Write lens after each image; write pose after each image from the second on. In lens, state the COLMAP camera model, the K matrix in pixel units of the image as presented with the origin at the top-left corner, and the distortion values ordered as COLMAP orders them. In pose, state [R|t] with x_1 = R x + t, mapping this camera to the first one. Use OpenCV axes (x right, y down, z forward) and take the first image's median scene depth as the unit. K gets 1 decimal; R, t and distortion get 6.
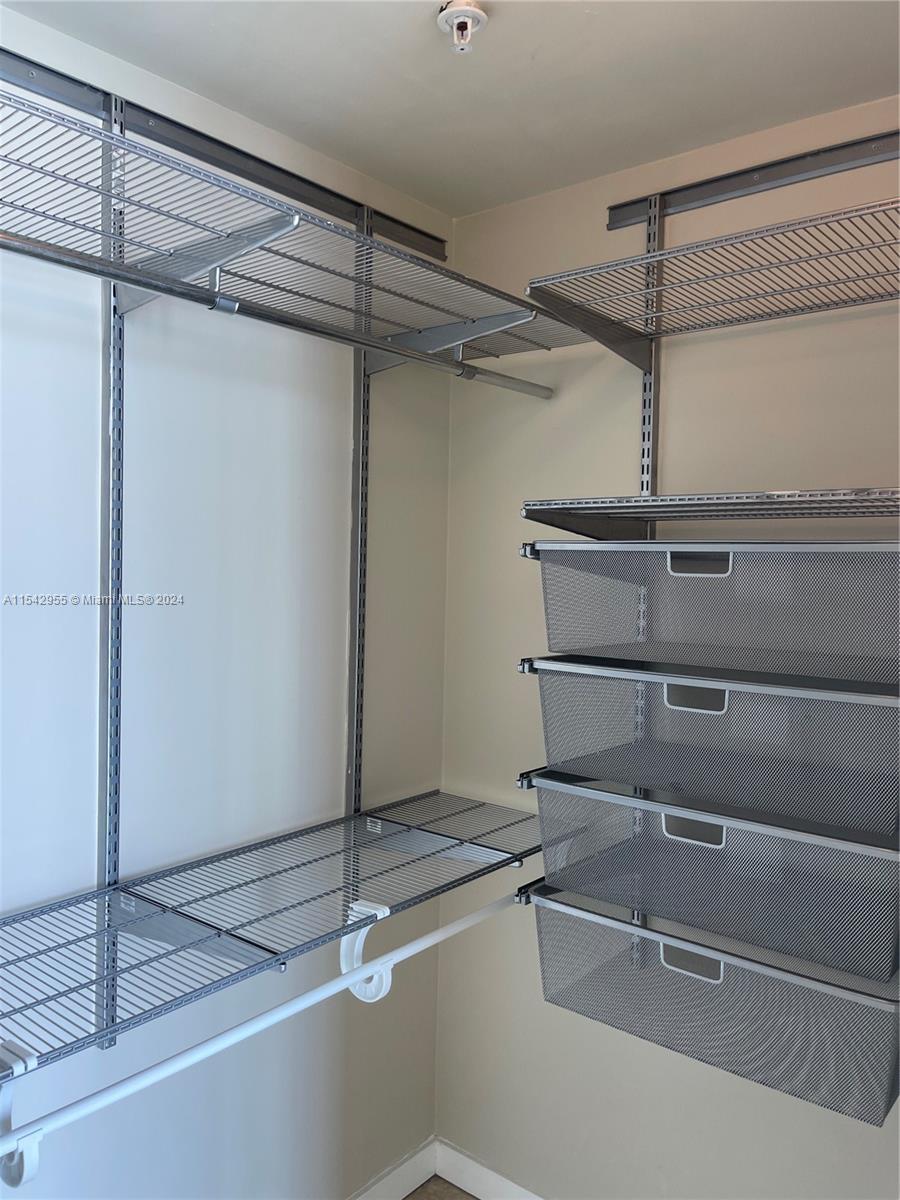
lens RADIAL K [[904.0, 0, 450.0], [0, 904.0, 600.0], [0, 0, 1]] dist [0.057654, -0.092176]
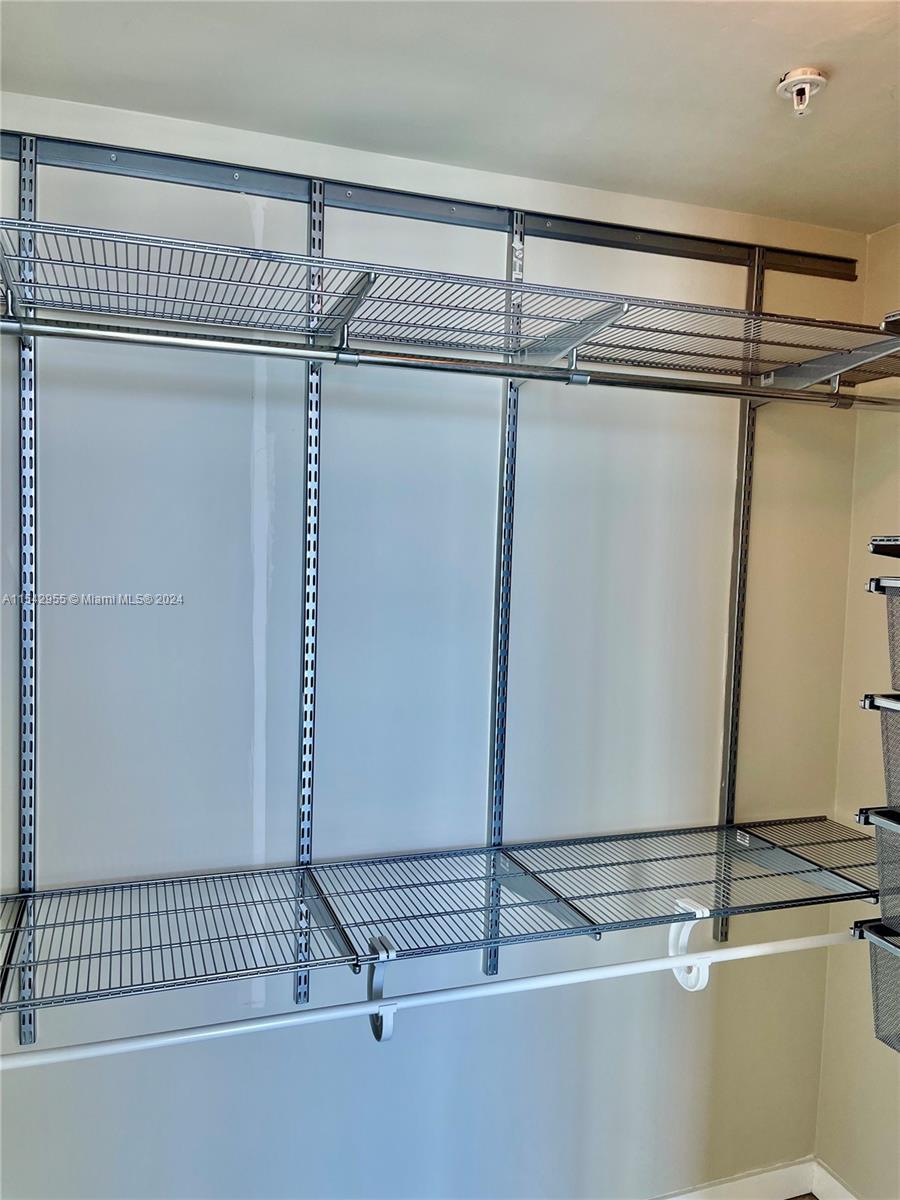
lens RADIAL K [[923.7, 0, 450.0], [0, 923.7, 600.0], [0, 0, 1]] dist [-0.008469, -0.009424]
pose [[0.845914, 0.035074, -0.532165, 0.231605], [-0.032138, 0.999374, 0.014781, -0.039597], [0.532351, 0.004599, 0.846511, -0.103014]]
